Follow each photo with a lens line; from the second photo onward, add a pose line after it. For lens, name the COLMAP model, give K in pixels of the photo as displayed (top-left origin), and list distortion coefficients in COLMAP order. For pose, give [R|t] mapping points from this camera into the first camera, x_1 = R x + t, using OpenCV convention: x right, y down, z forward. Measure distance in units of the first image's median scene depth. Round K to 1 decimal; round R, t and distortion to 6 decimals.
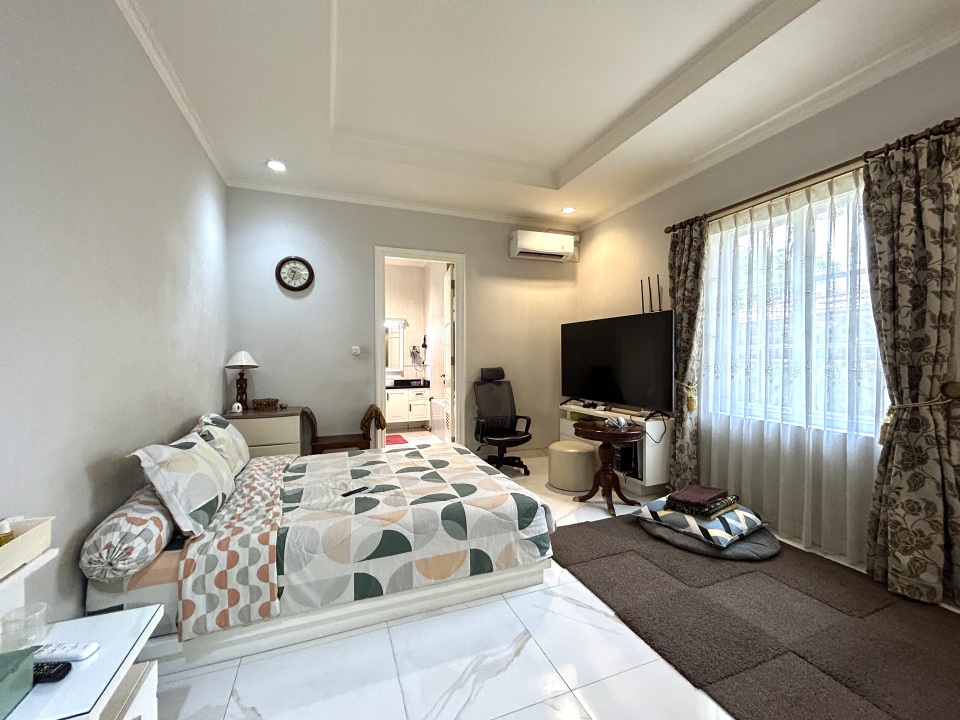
lens RADIAL K [[386.3, 0, 479.1], [0, 386.3, 360.5], [0, 0, 1]] dist [0.002085, 0.000154]
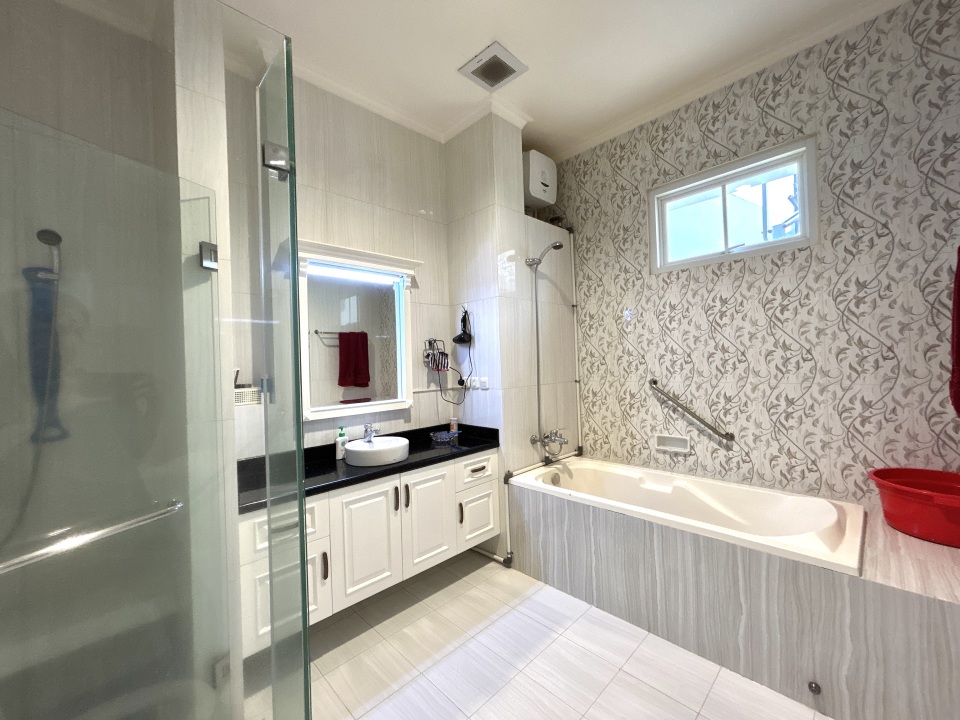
lens RADIAL K [[386.3, 0, 479.0], [0, 386.3, 359.4], [0, 0, 1]] dist [0.002085, 0.000154]
pose [[0.923332, -0.025864, 0.383131, -0.278428], [0.035704, 0.999189, -0.018593, -0.009055], [-0.382339, 0.030847, 0.923507, 0.632750]]
